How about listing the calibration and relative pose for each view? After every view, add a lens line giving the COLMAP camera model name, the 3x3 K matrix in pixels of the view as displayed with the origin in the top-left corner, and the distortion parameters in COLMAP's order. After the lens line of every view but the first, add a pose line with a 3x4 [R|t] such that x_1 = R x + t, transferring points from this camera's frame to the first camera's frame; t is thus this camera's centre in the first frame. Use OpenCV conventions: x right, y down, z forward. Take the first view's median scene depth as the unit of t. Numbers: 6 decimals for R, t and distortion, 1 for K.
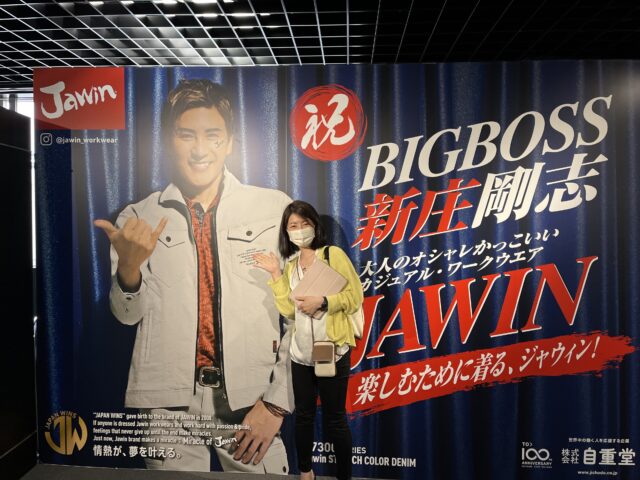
lens RADIAL K [[486.7, 0, 316.7], [0, 486.7, 238.0], [0, 0, 1]] dist [0.062340, -0.074474]
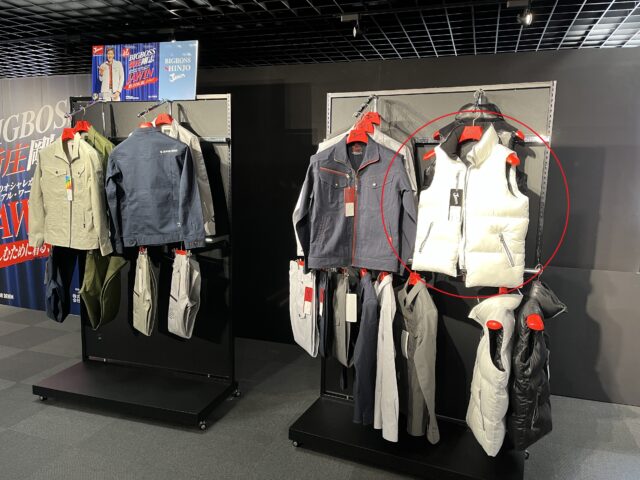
lens RADIAL K [[486.7, 0, 323.0], [0, 486.7, 239.4], [0, 0, 1]] dist [0.062340, -0.074474]
pose [[0.968127, 0.051867, -0.245031, 1.815417], [-0.027195, 0.994307, 0.103021, 0.014320], [0.248979, -0.093074, 0.964026, -0.499115]]
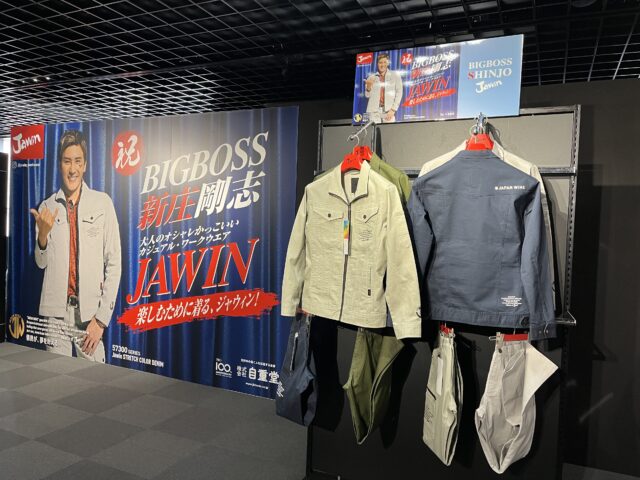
lens RADIAL K [[486.7, 0, 318.2], [0, 486.7, 236.8], [0, 0, 1]] dist [0.062340, -0.074474]
pose [[0.930238, 0.038998, -0.364878, 1.250454], [-0.045997, 0.998886, -0.010507, 0.037827], [0.364062, 0.026557, 0.930996, -0.311651]]
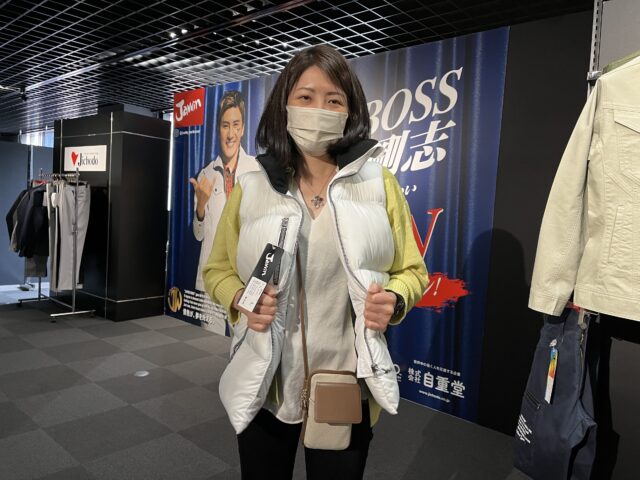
lens RADIAL K [[486.7, 0, 326.7], [0, 486.7, 239.3], [0, 0, 1]] dist [0.062340, -0.074474]
pose [[0.794853, 0.078603, -0.601689, 1.026561], [-0.078100, 0.996579, 0.027017, 0.097269], [0.601755, 0.025518, 0.798273, -0.083105]]
